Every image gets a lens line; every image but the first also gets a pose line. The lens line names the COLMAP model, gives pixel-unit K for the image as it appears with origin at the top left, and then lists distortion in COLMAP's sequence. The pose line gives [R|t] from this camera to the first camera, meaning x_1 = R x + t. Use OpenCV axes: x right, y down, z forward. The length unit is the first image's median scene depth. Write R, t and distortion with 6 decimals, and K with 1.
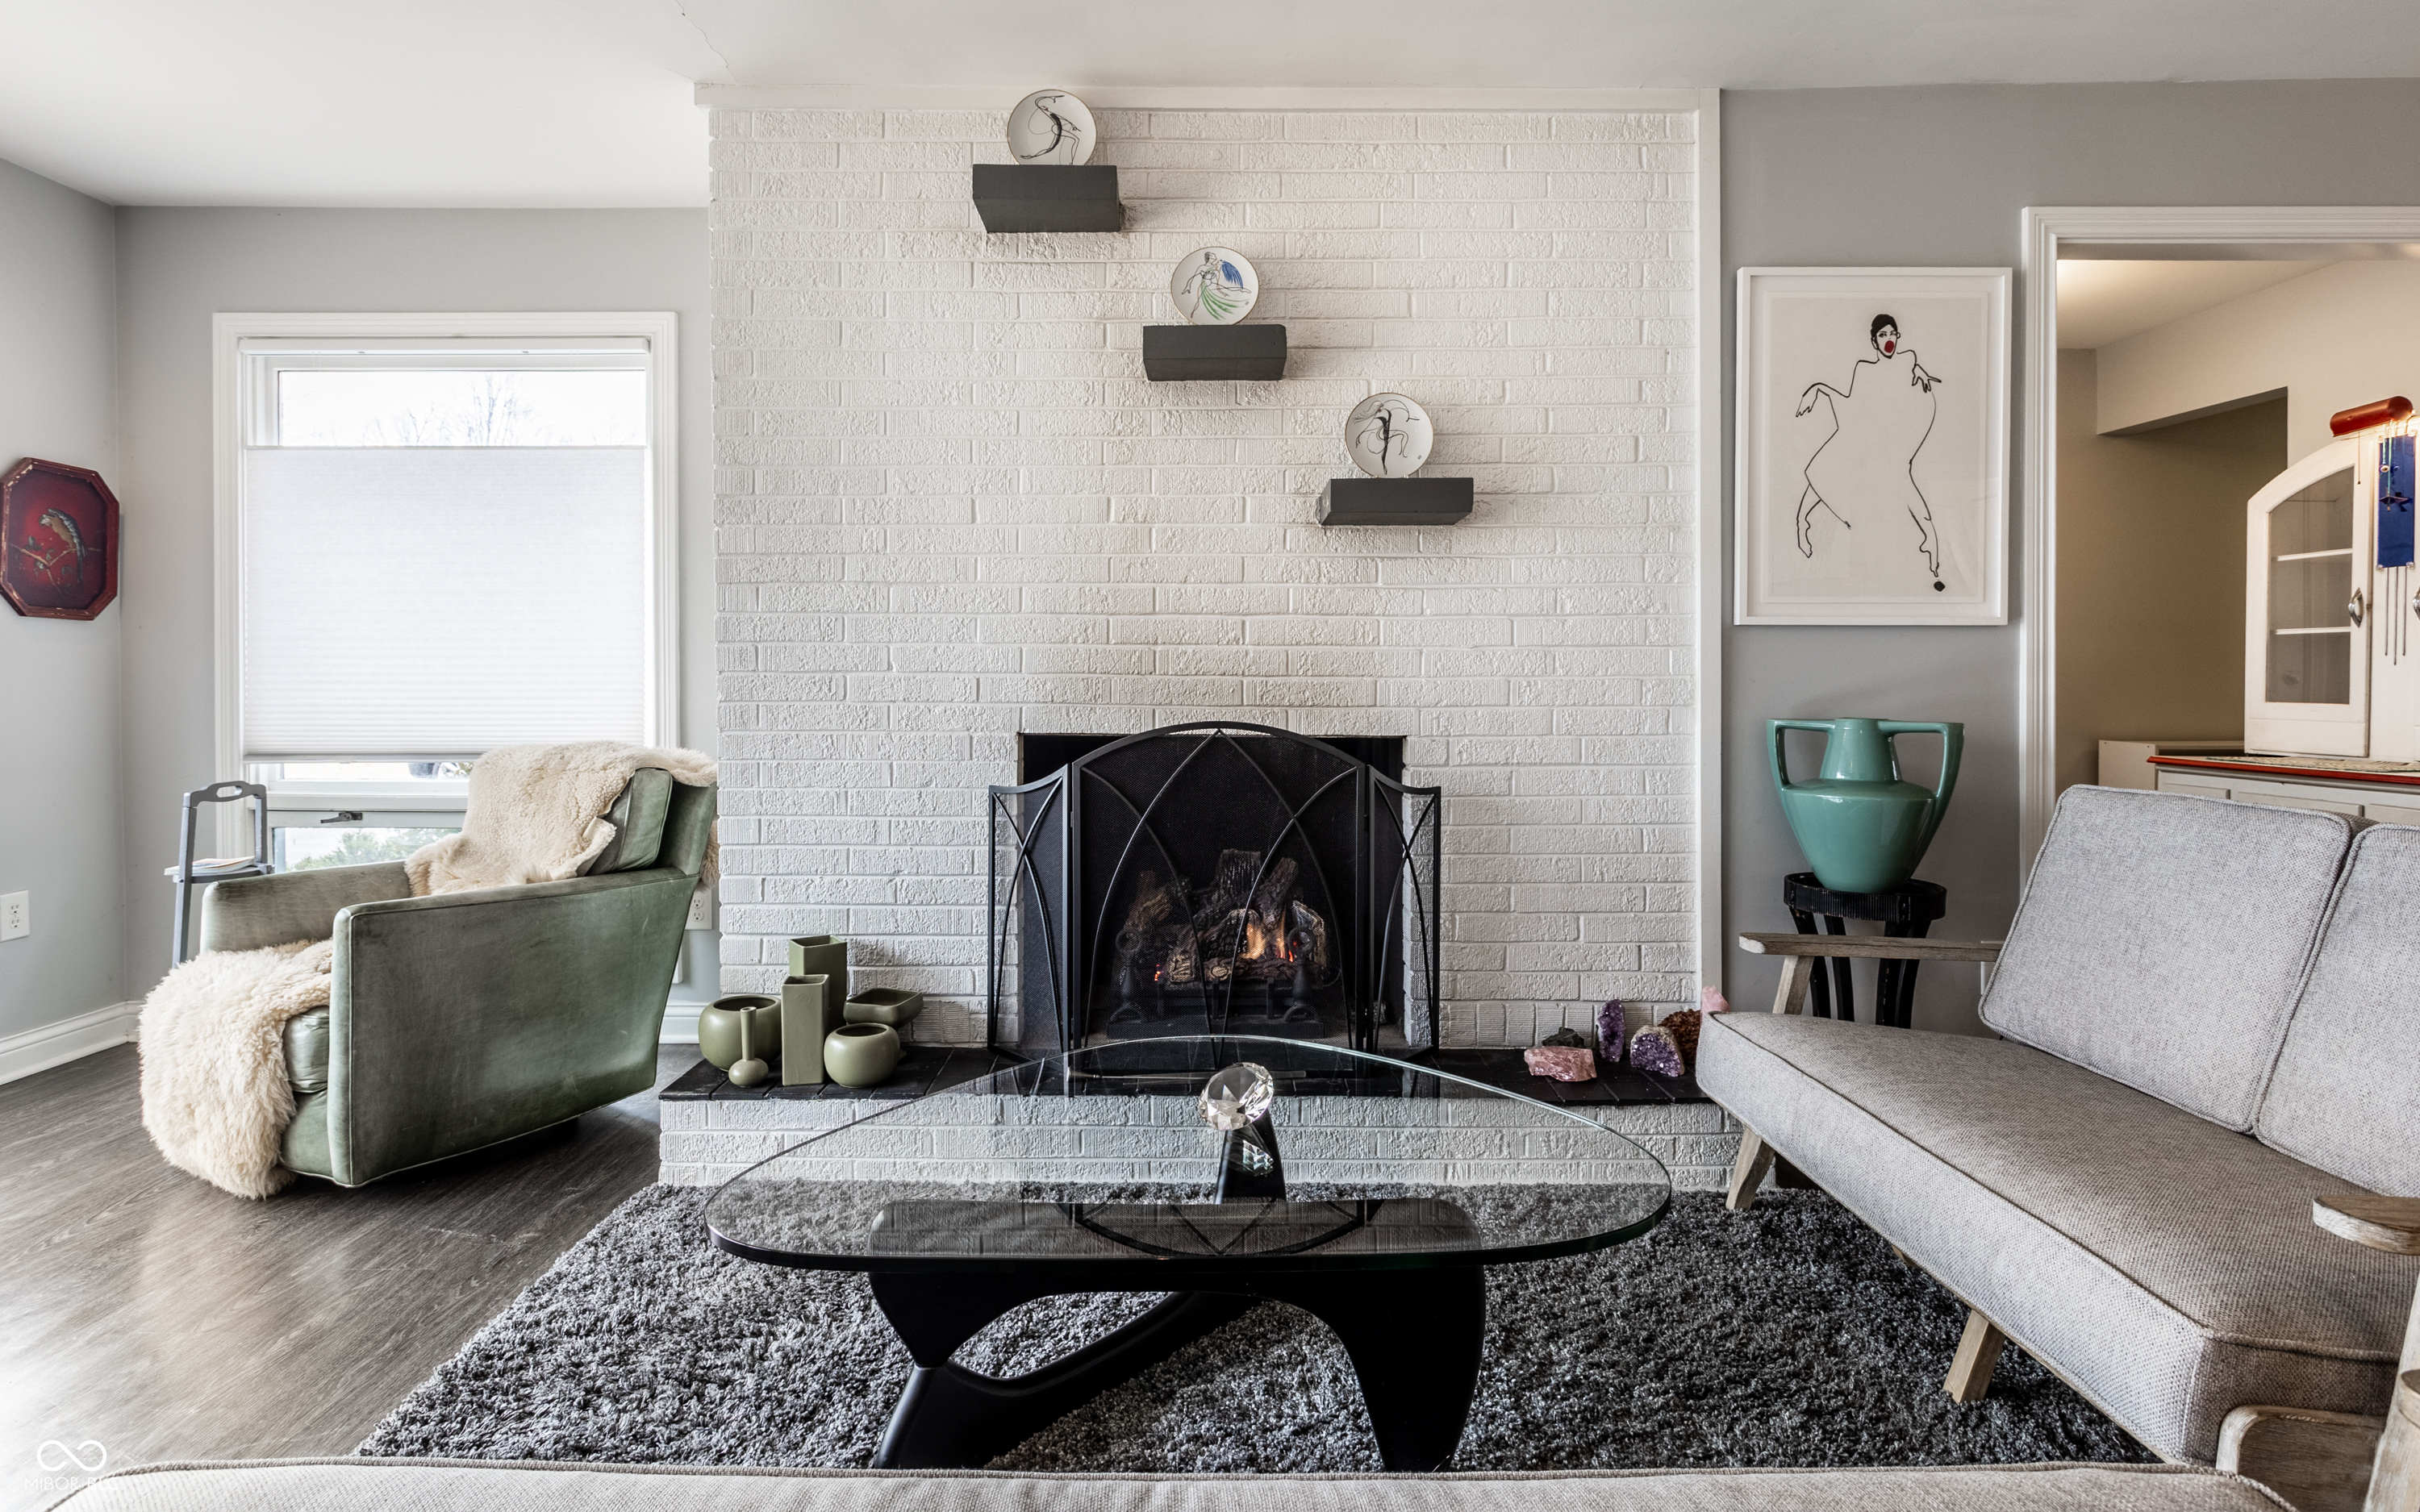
lens RADIAL K [[1243.3, 0, 1210.3], [0, 1243.3, 689.3], [0, 0, 1]] dist [-0.001649, 0.000118]
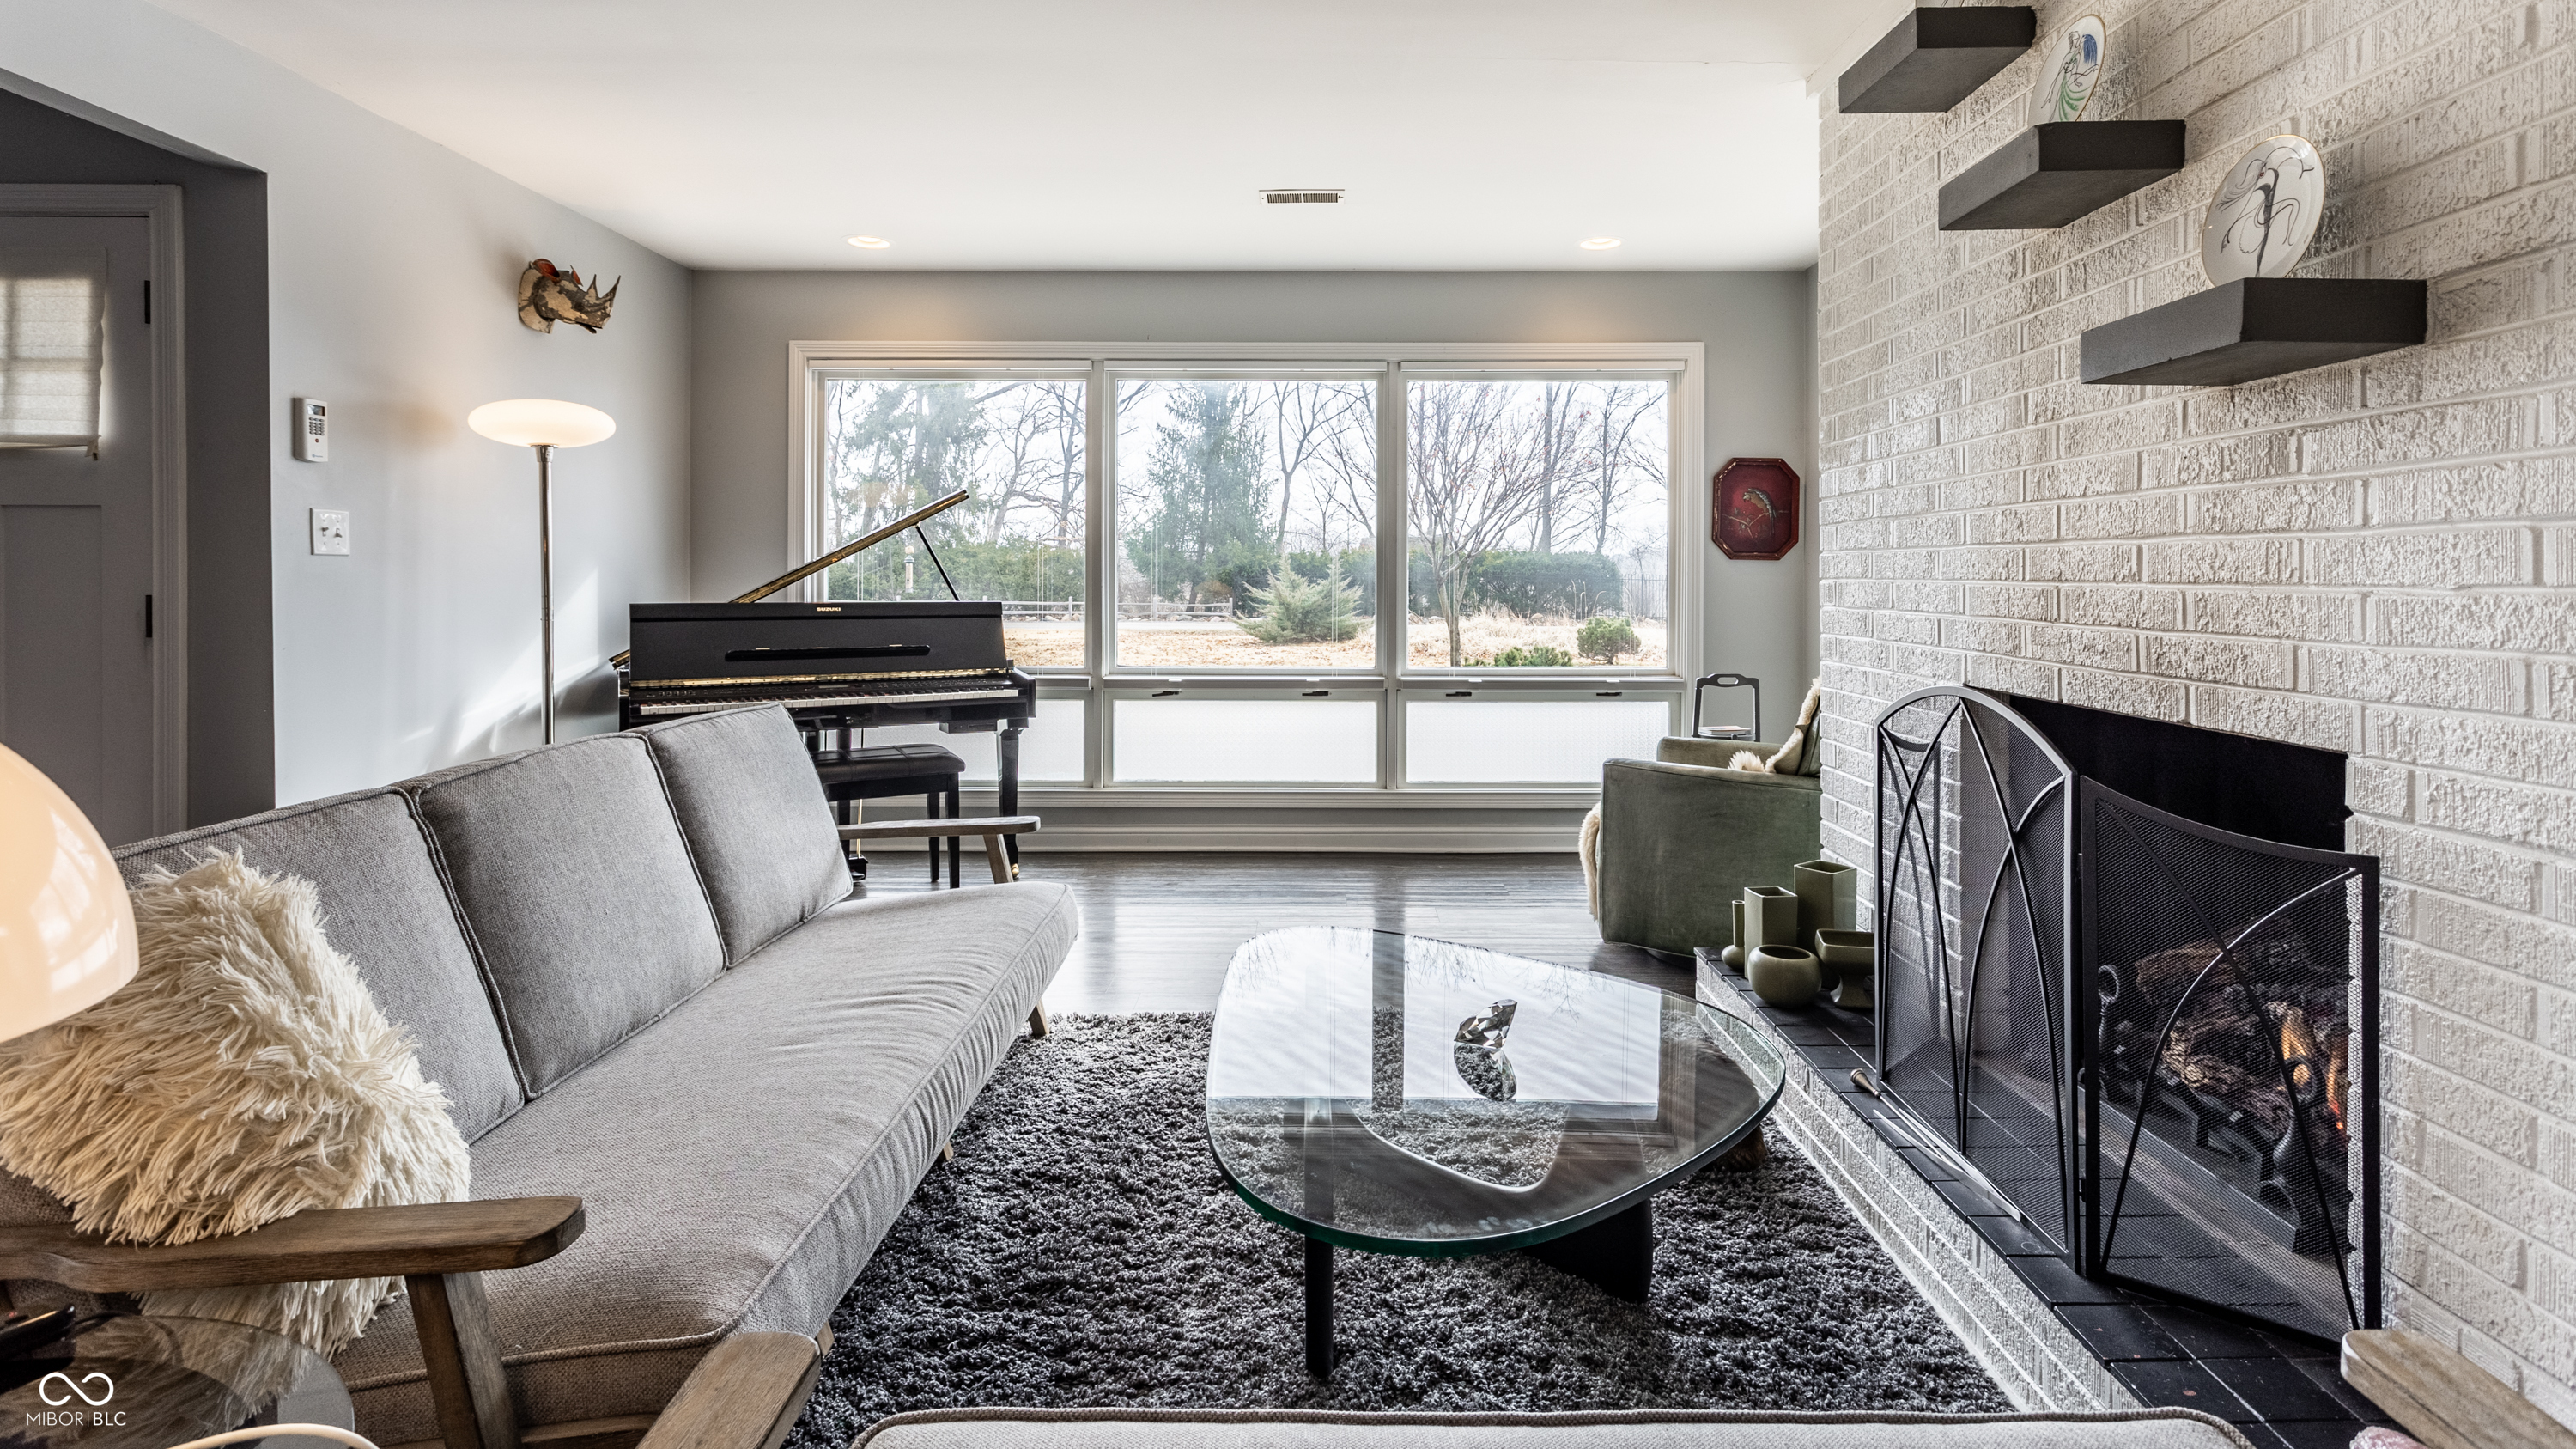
lens RADIAL K [[1221.0, 0, 1279.9], [0, 1221.0, 596.4], [0, 0, 1]] dist [0.001736, 0.000165]
pose [[-0.029613, 0.013206, -0.999474, 0.700318], [-0.006986, 0.999886, 0.013418, -0.033845], [0.999537, 0.007380, -0.029518, 0.555607]]
